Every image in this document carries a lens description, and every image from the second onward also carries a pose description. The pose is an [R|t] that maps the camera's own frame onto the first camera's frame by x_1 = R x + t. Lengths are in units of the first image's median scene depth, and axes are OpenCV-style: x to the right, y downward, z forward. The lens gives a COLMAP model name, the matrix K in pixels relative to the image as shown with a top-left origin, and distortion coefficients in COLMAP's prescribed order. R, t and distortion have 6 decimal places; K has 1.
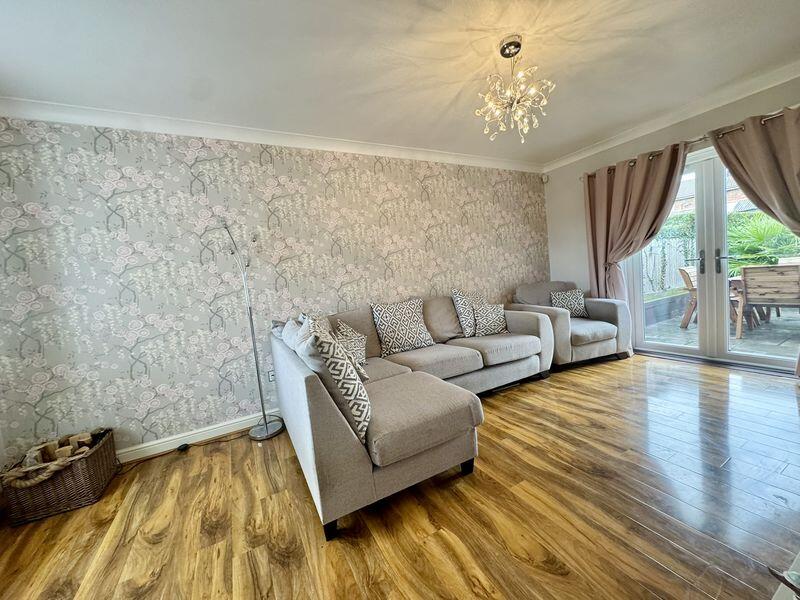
lens RADIAL K [[318.2, 0, 397.3], [0, 318.2, 298.6], [0, 0, 1]] dist [-0.014274, -0.000038]
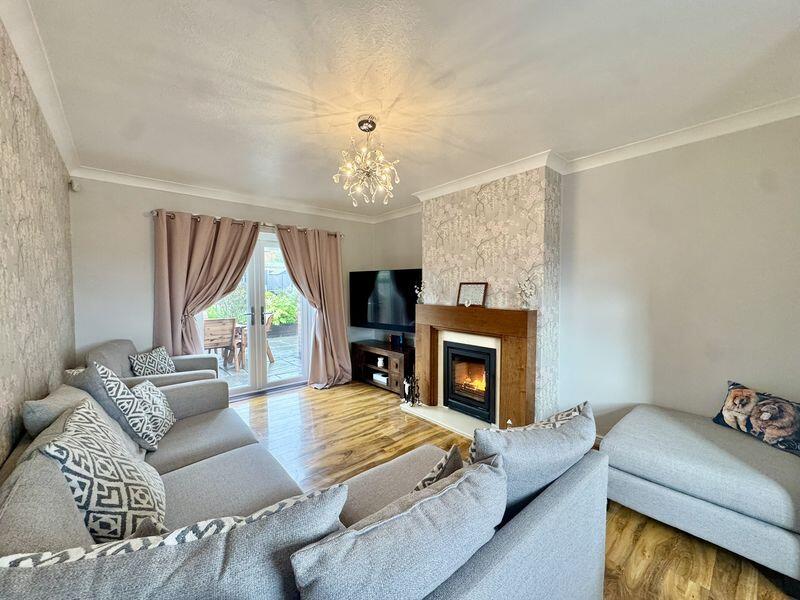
lens RADIAL K [[318.2, 0, 397.3], [0, 318.2, 298.6], [0, 0, 1]] dist [-0.014274, -0.000038]
pose [[-0.218208, 0.067846, 0.973541, -0.587265], [0.089865, 0.994739, -0.049181, -0.099096], [-0.971756, 0.076756, -0.223157, 0.989218]]
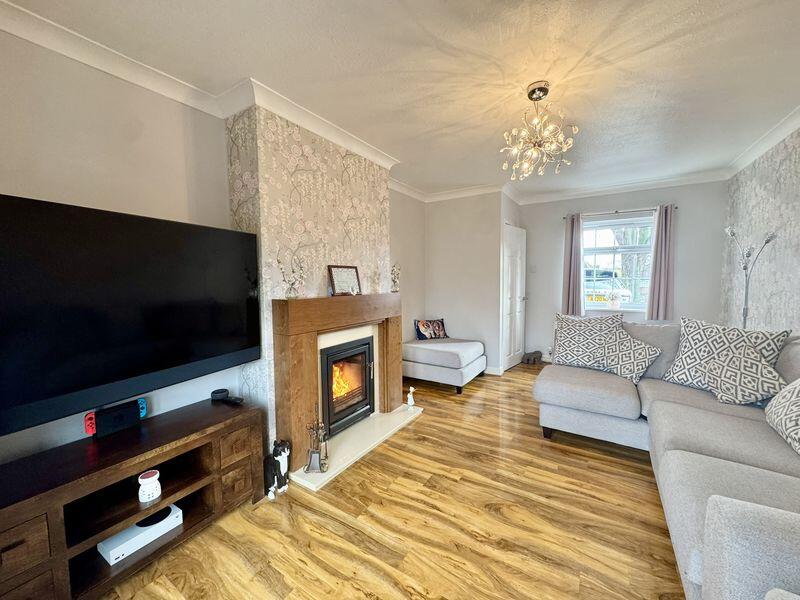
lens RADIAL K [[318.2, 0, 397.3], [0, 318.2, 298.6], [0, 0, 1]] dist [-0.014274, -0.000038]
pose [[-0.868042, 0.137666, -0.477024, 1.112547], [0.060661, 0.982999, 0.173301, -0.280900], [0.492772, 0.121496, -0.861635, 1.445447]]
